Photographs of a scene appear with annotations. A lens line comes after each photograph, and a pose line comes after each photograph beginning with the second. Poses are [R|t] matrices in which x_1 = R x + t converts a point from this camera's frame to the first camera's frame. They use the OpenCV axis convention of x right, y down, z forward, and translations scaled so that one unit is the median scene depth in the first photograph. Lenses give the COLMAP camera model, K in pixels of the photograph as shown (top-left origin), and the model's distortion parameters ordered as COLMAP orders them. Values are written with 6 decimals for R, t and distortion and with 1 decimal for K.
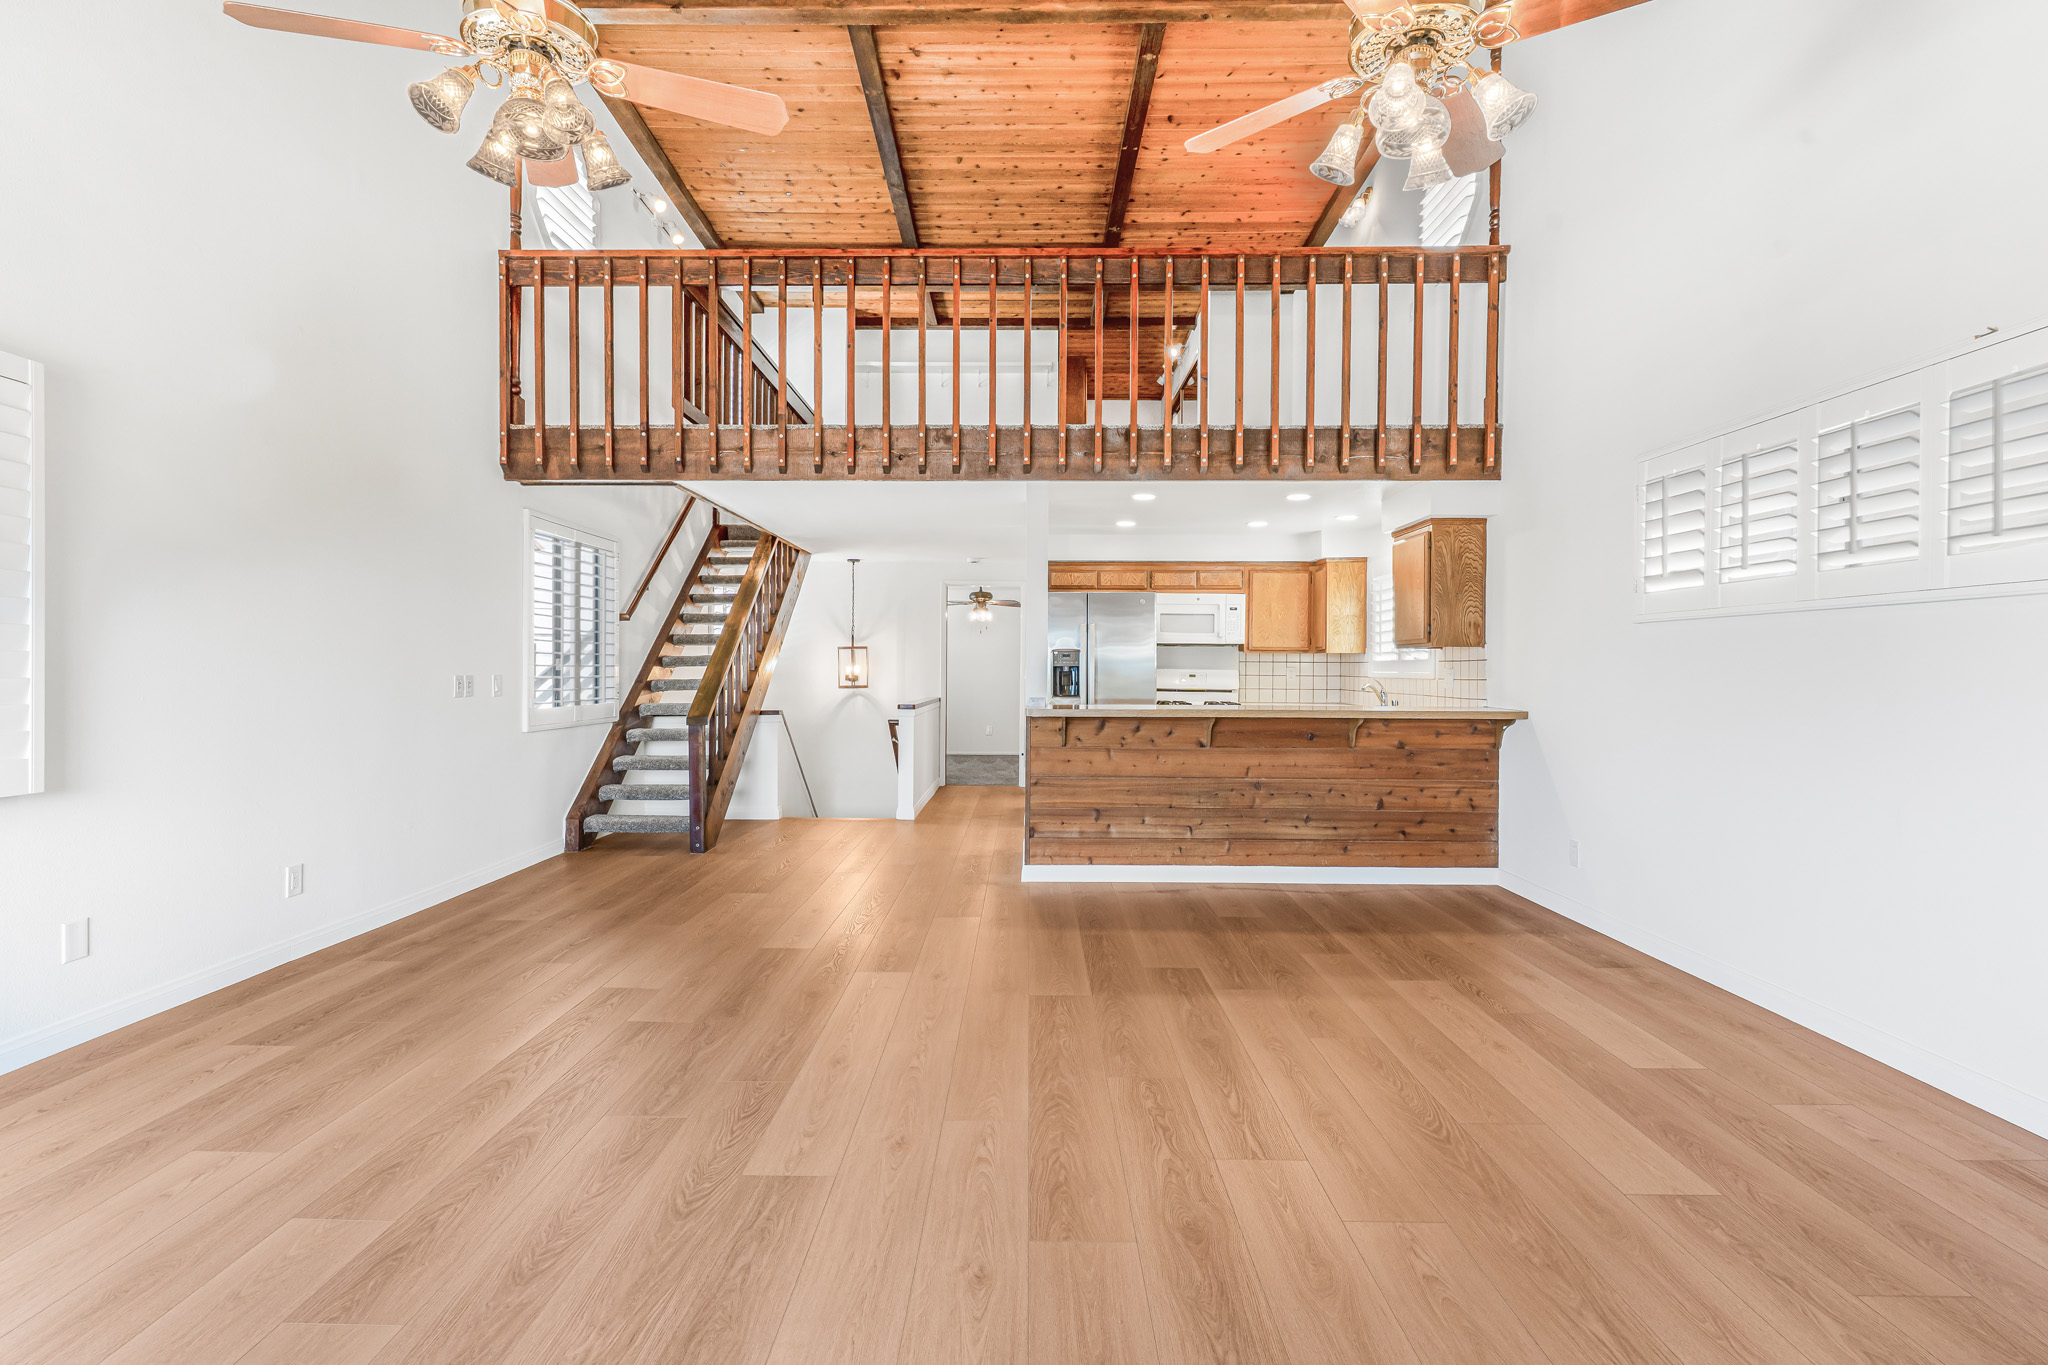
lens RADIAL K [[963.3, 0, 1024.0], [0, 963.3, 682.5], [0, 0, 1]] dist [0.000597, 0.000136]
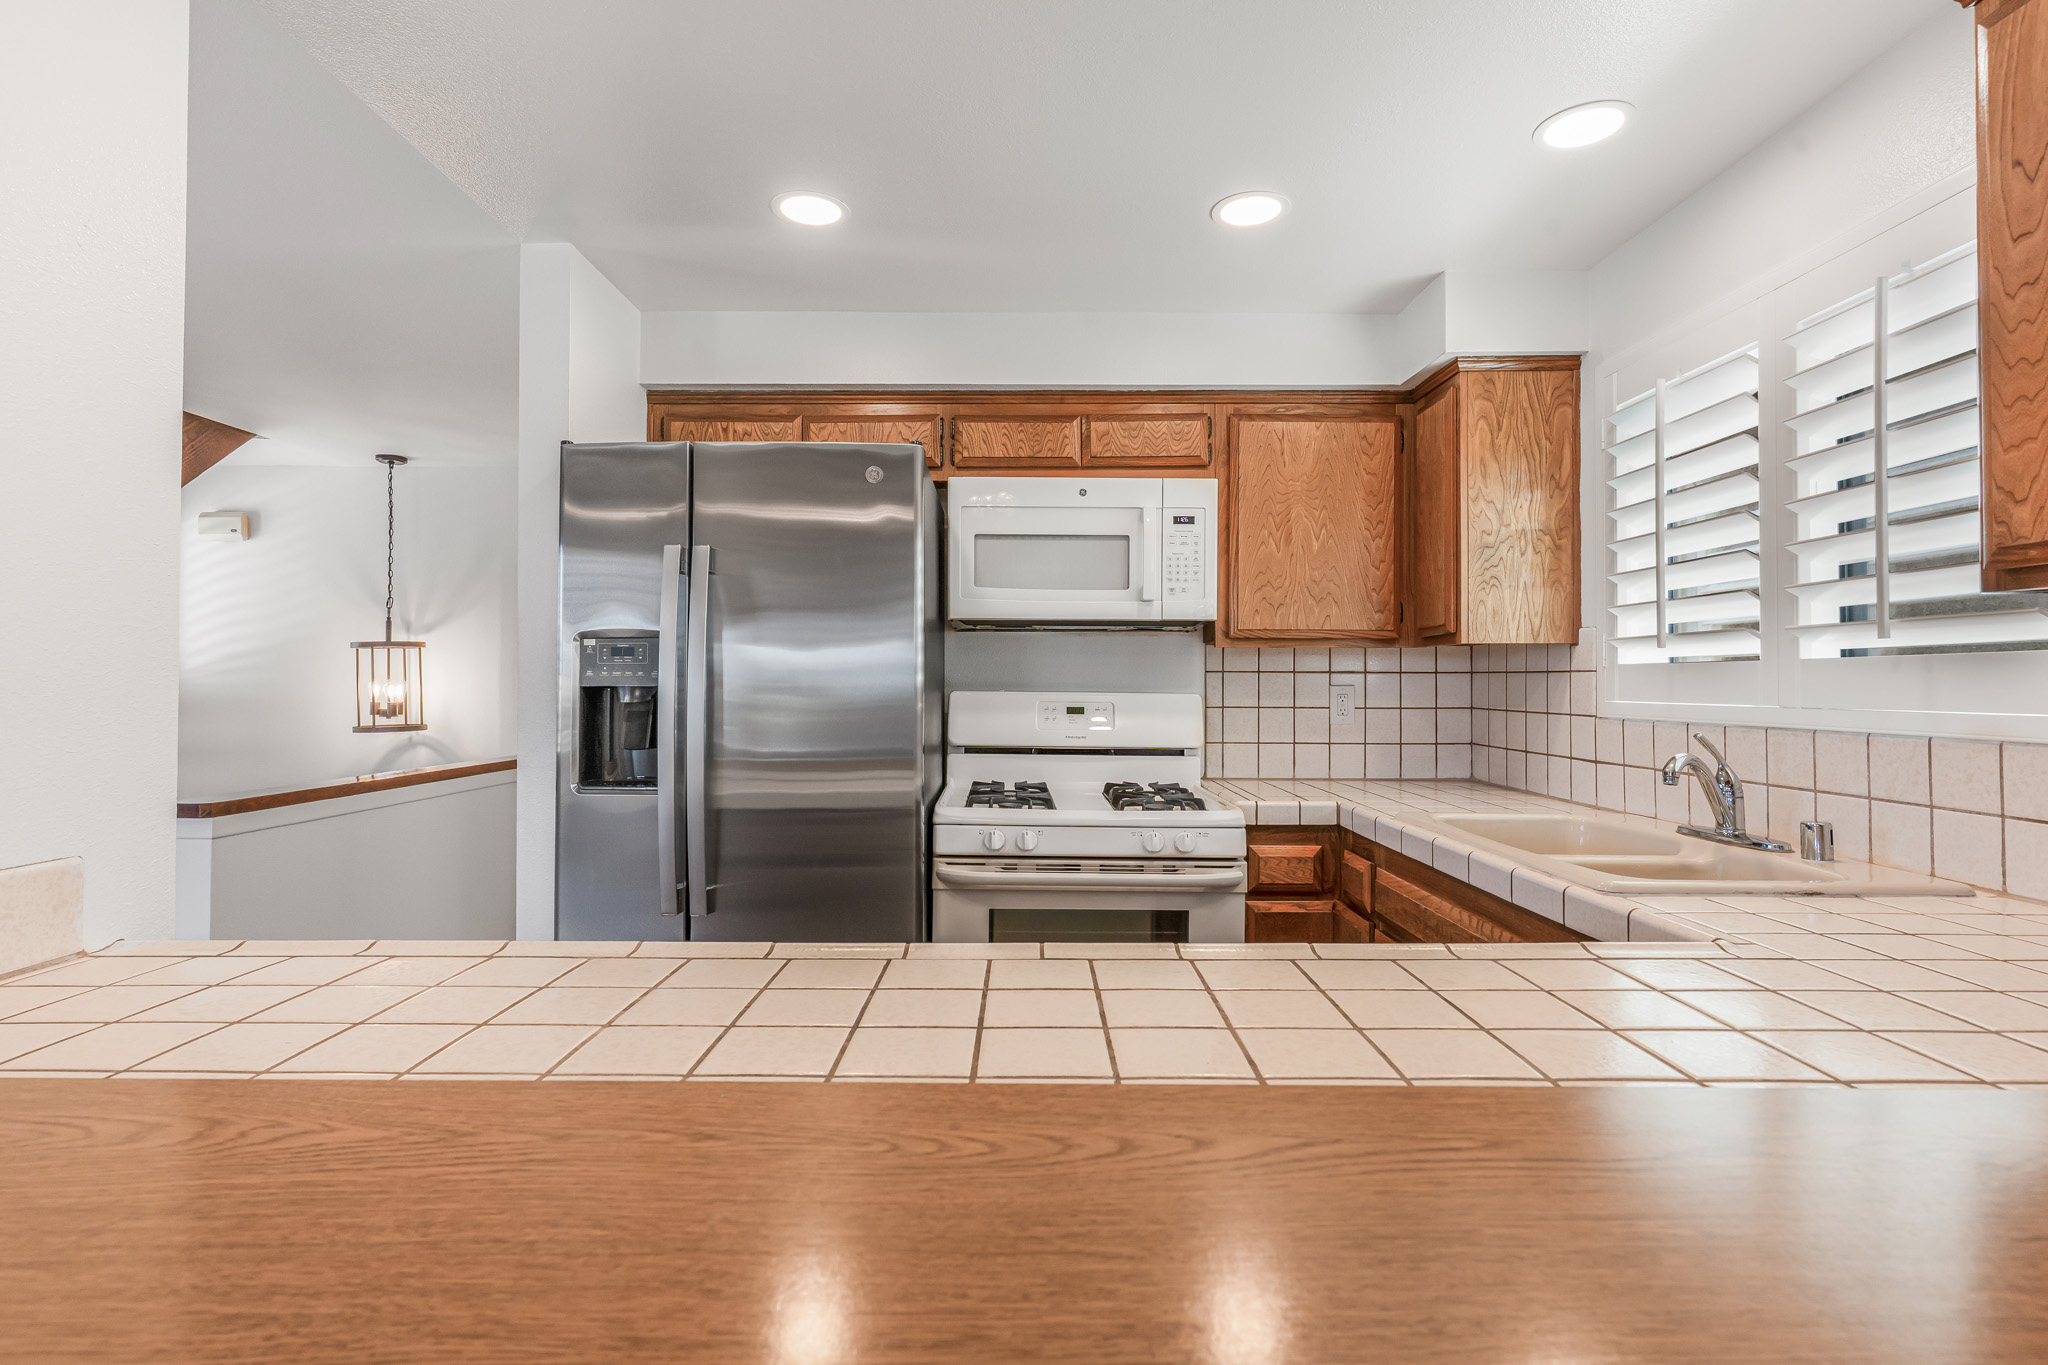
lens RADIAL K [[855.7, 0, 1024.0], [0, 855.7, 682.5], [0, 0, 1]] dist [0.000181, 0.000010]
pose [[0.999990, -0.004281, -0.000901, 0.161001], [0.004272, 0.999939, -0.010138, -0.014829], [0.000944, 0.010134, 0.999948, 0.696916]]
